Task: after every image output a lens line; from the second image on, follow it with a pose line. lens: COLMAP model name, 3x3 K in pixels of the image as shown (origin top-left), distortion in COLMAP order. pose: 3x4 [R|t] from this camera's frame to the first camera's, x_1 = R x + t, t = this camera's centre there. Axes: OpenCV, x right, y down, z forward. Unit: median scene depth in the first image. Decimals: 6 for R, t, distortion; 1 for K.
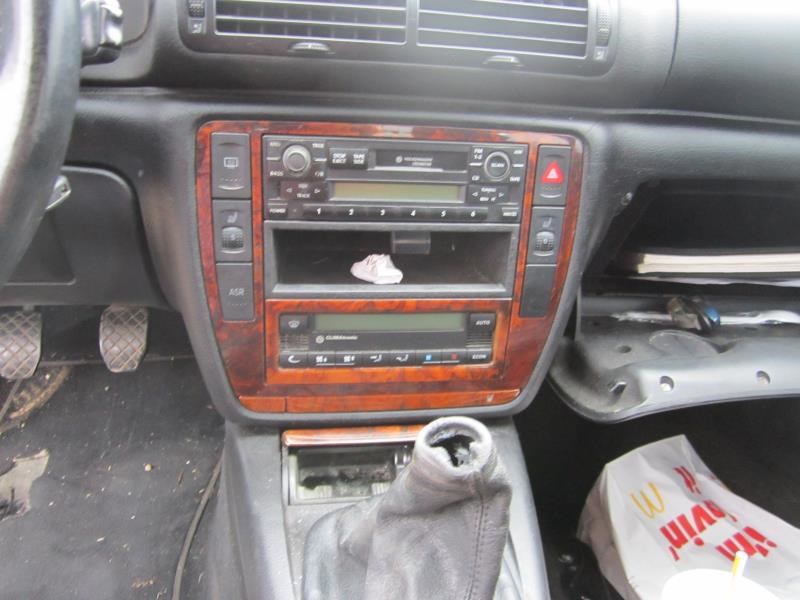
lens RADIAL K [[661.4, 0, 400.0], [0, 661.4, 300.0], [0, 0, 1]] dist [-0.045839, 0.010736]
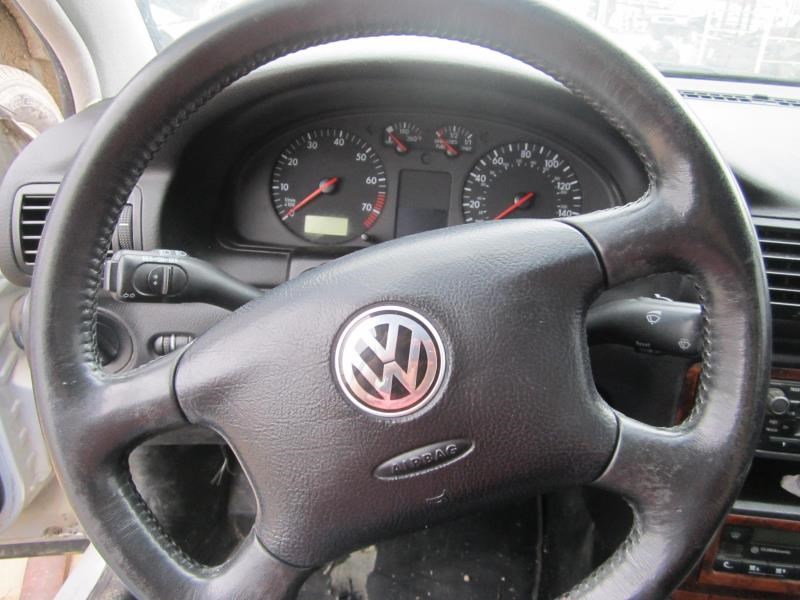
lens RADIAL K [[661.4, 0, 400.0], [0, 661.4, 300.0], [0, 0, 1]] dist [-0.045839, 0.010736]
pose [[0.964342, 0.077448, -0.253074, -0.434112], [-0.094249, 0.994032, -0.054932, -0.228327], [0.247309, 0.076826, 0.965886, -0.194396]]
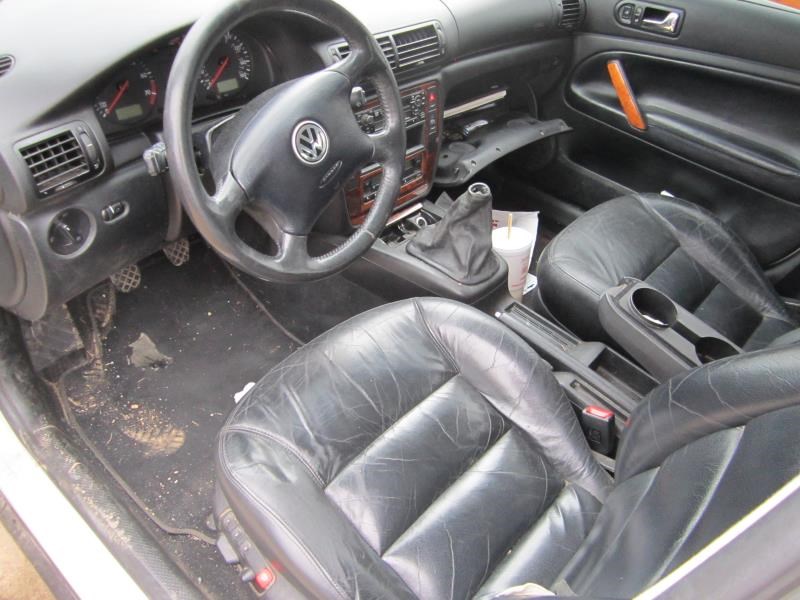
lens RADIAL K [[661.4, 0, 400.0], [0, 661.4, 300.0], [0, 0, 1]] dist [-0.045839, 0.010736]
pose [[0.780292, -0.401164, 0.479805, -1.377440], [0.270511, 0.908186, 0.319409, -0.313408], [-0.563887, -0.119440, 0.817169, -1.111183]]
